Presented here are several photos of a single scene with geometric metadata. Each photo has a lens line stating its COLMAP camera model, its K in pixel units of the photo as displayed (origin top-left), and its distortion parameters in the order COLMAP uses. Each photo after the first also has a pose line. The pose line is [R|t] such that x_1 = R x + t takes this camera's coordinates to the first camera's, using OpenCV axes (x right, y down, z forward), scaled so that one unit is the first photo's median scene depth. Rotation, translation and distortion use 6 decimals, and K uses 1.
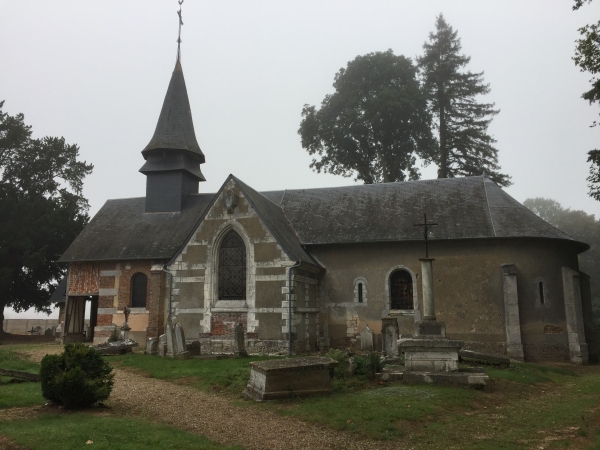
lens RADIAL K [[464.8, 0, 300.0], [0, 464.8, 225.0], [0, 0, 1]] dist [0.003953, -0.001835]
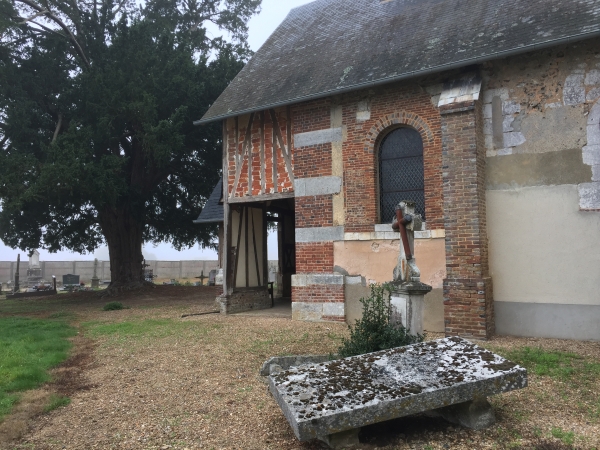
lens RADIAL K [[464.8, 0, 300.0], [0, 464.8, 225.0], [0, 0, 1]] dist [0.003953, -0.001835]
pose [[0.932681, -0.033473, -0.359146, -0.287291], [0.077098, 0.991174, 0.107839, 0.132614], [0.352367, -0.128269, 0.927030, 0.632697]]
